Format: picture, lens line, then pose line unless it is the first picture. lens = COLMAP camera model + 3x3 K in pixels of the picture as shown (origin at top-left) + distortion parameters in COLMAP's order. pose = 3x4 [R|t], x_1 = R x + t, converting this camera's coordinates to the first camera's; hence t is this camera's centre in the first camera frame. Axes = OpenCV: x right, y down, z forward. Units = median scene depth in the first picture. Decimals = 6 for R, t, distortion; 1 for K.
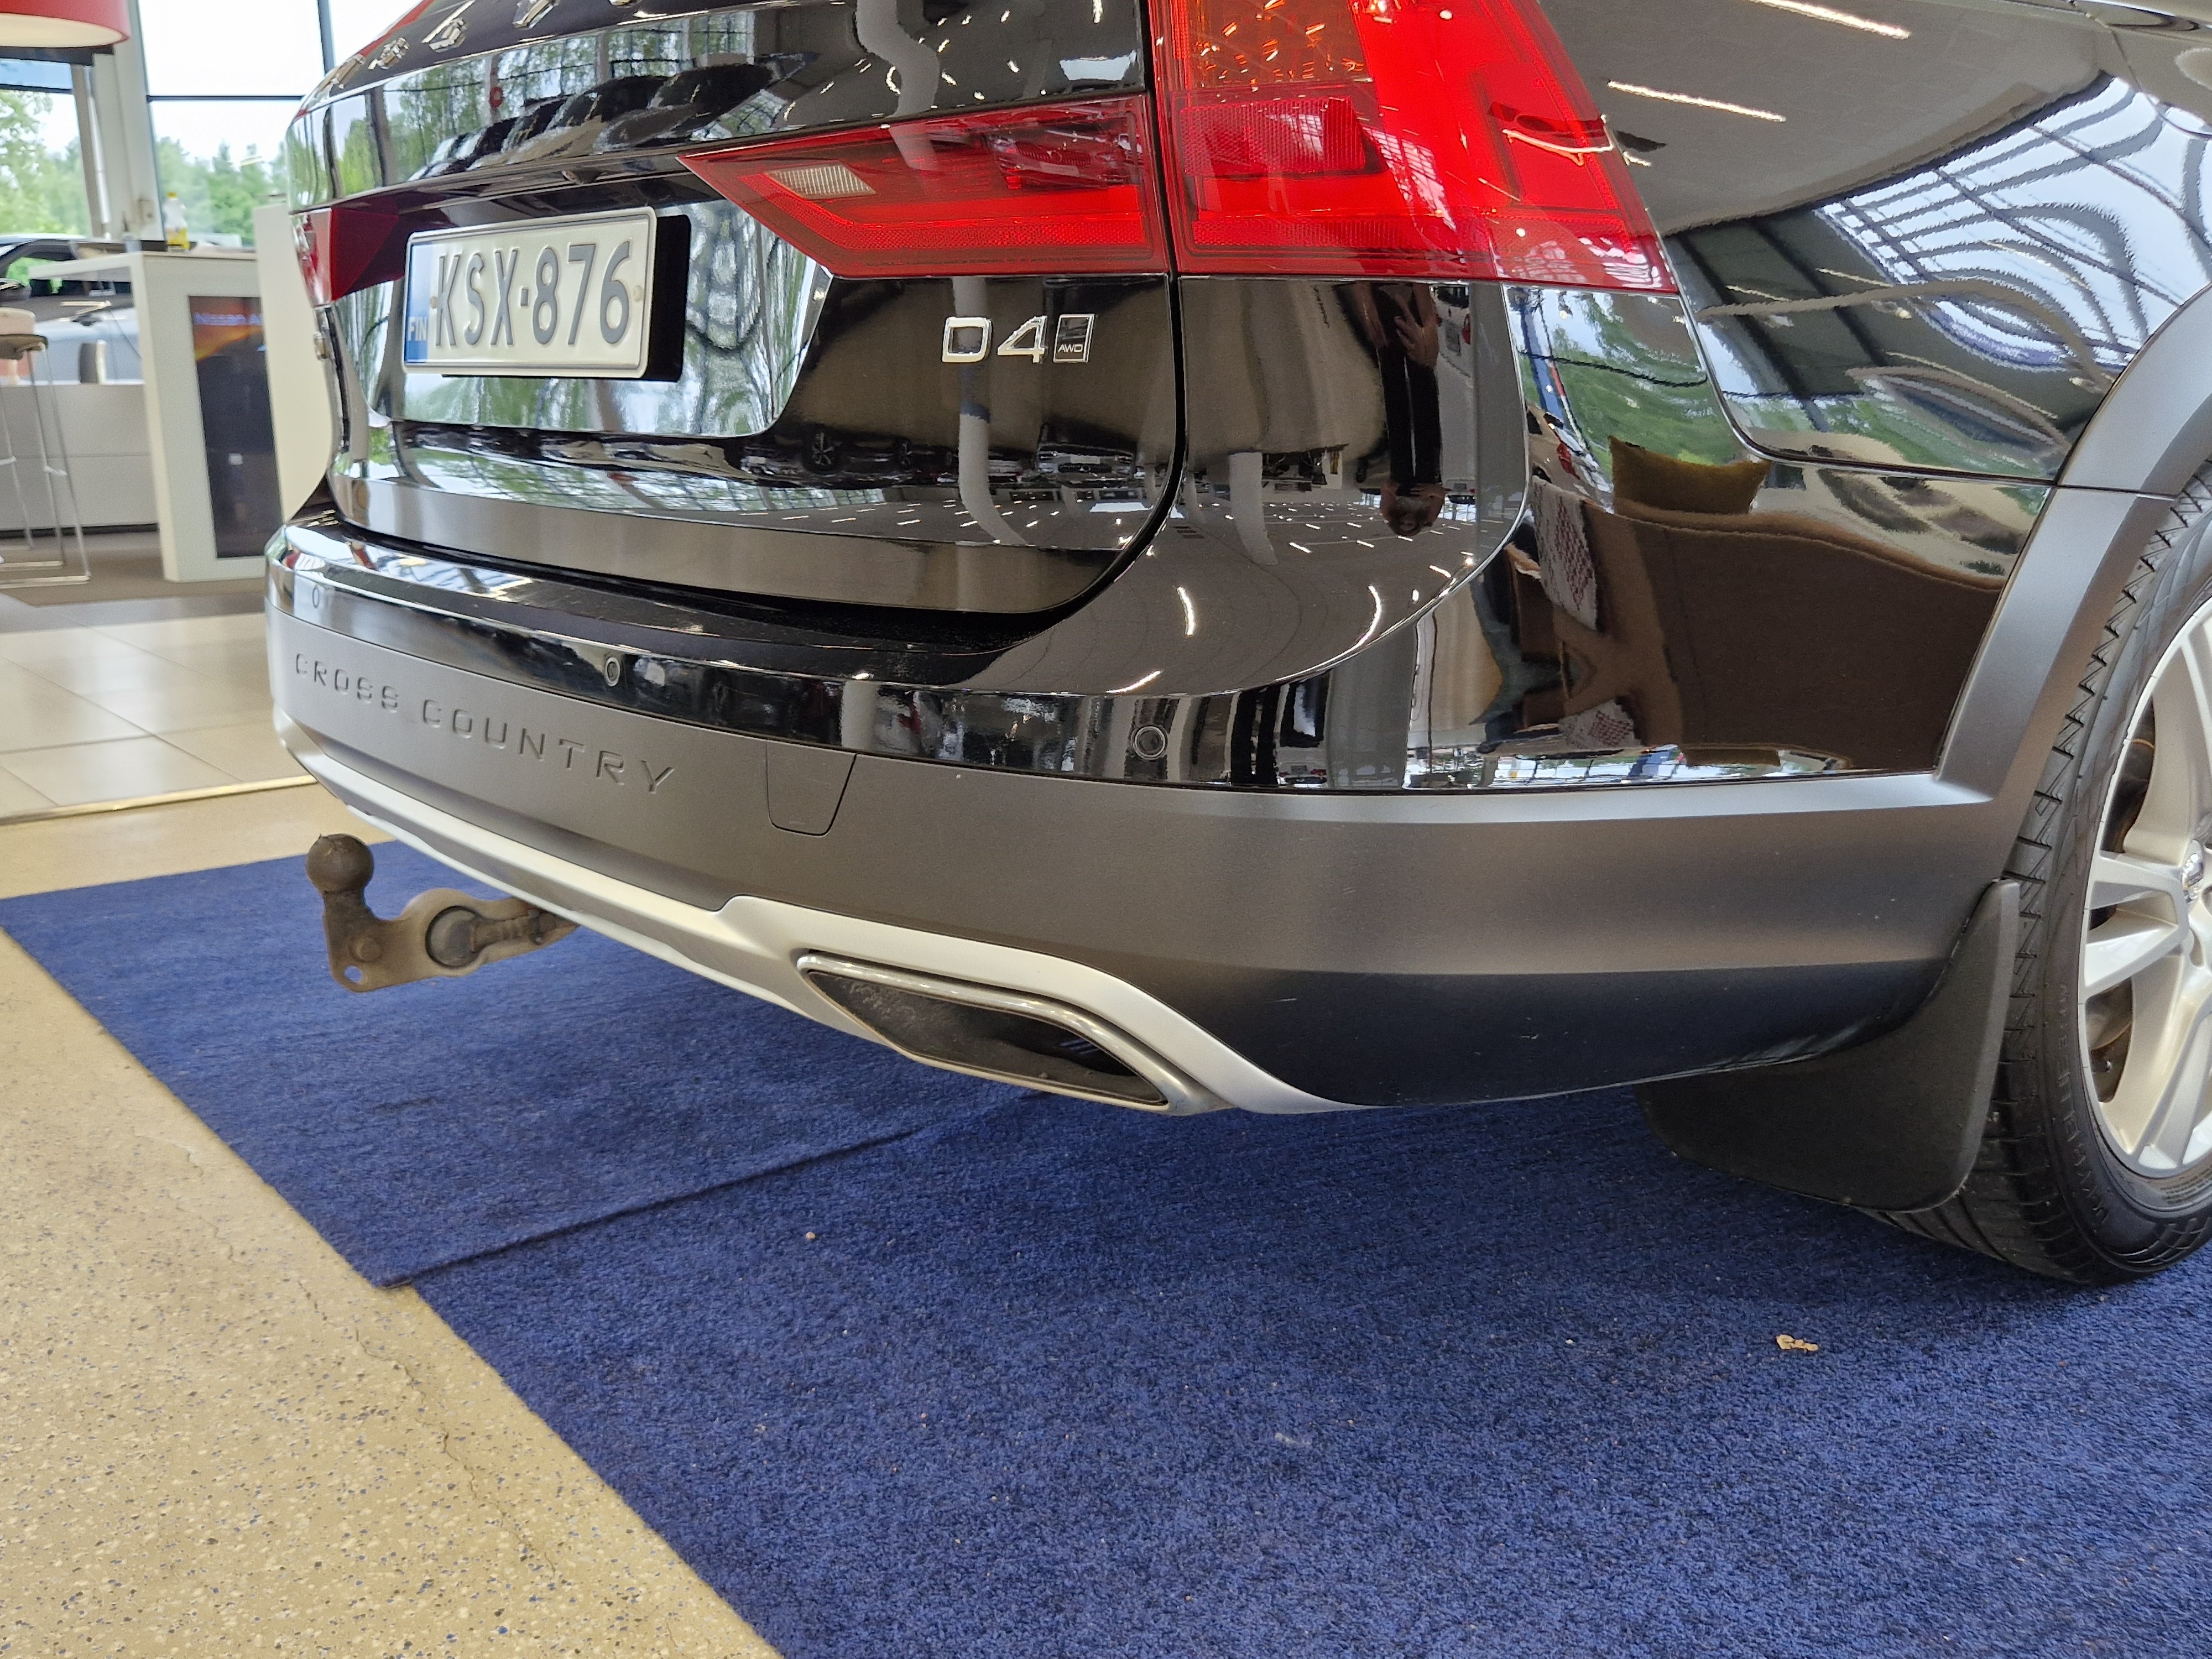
lens RADIAL K [[1961.8, 0, 1161.9], [0, 1961.8, 832.6], [0, 0, 1]] dist [0.059647, -0.067388]
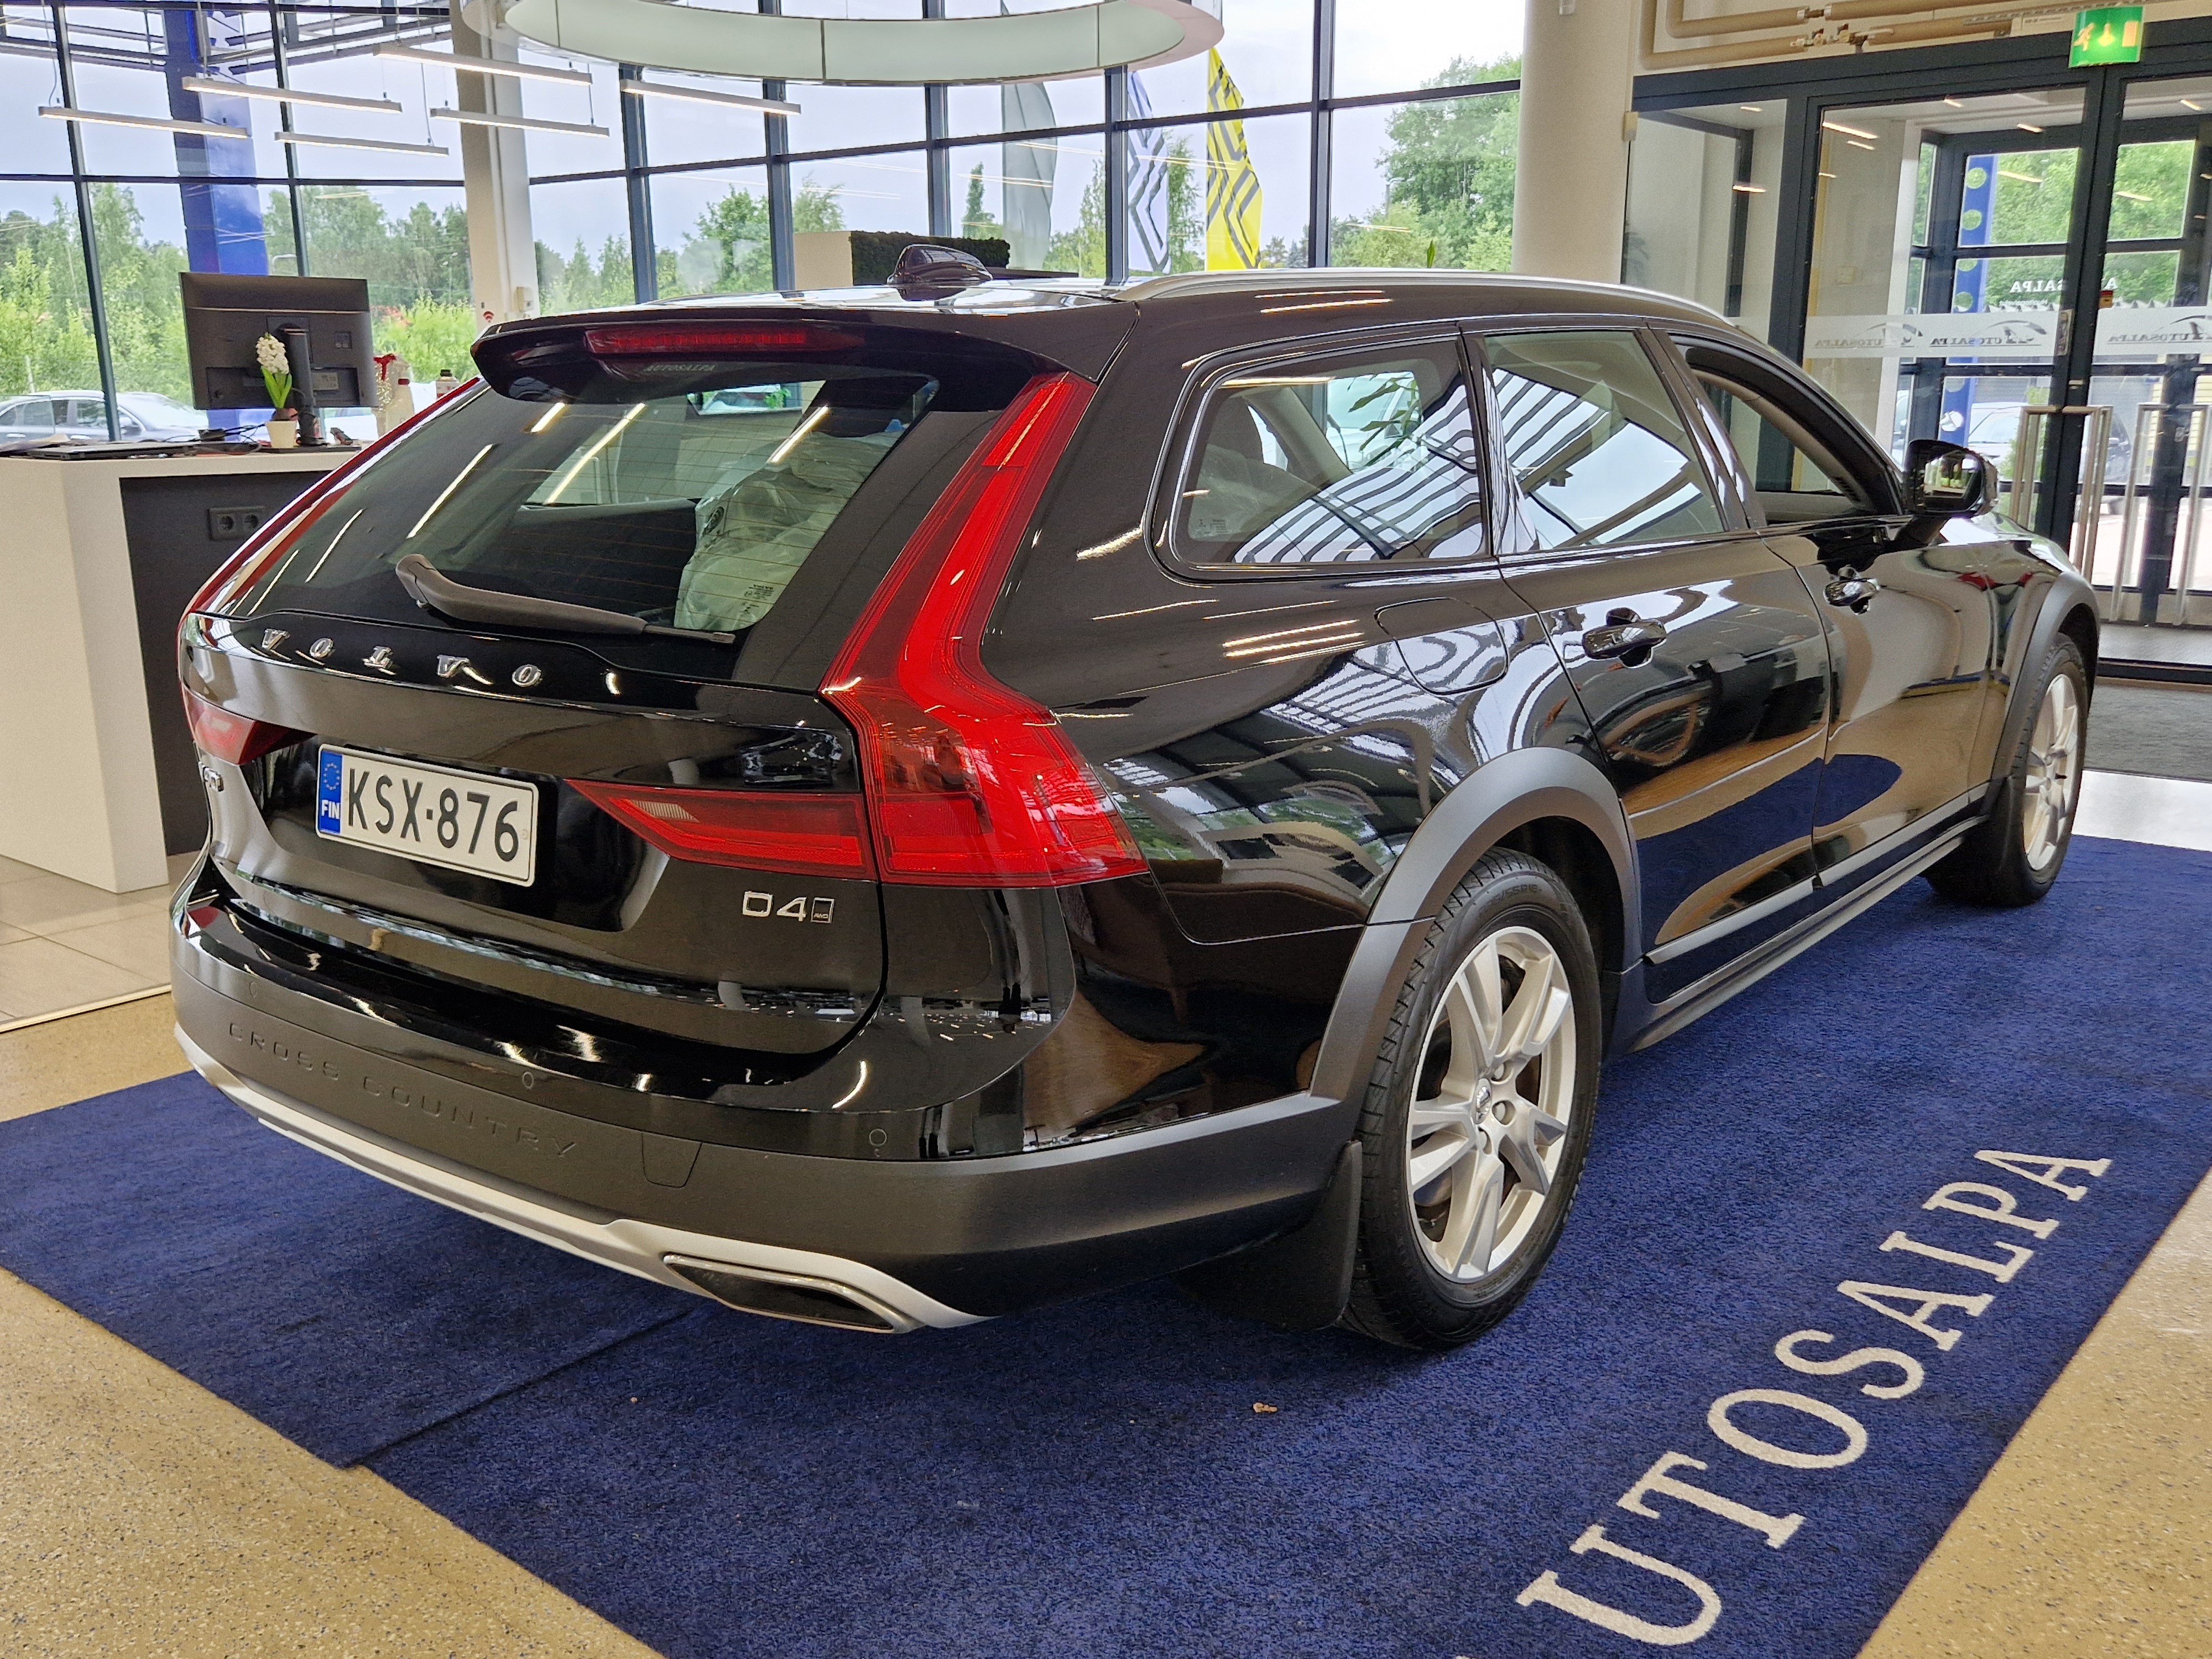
lens RADIAL K [[1961.8, 0, 1161.9], [0, 1961.8, 832.6], [0, 0, 1]] dist [0.059647, -0.067388]
pose [[0.979848, -0.048074, 0.193873, -0.065370], [0.049068, 0.998795, -0.000327, -0.236038], [-0.193624, 0.009833, 0.981026, -0.635720]]
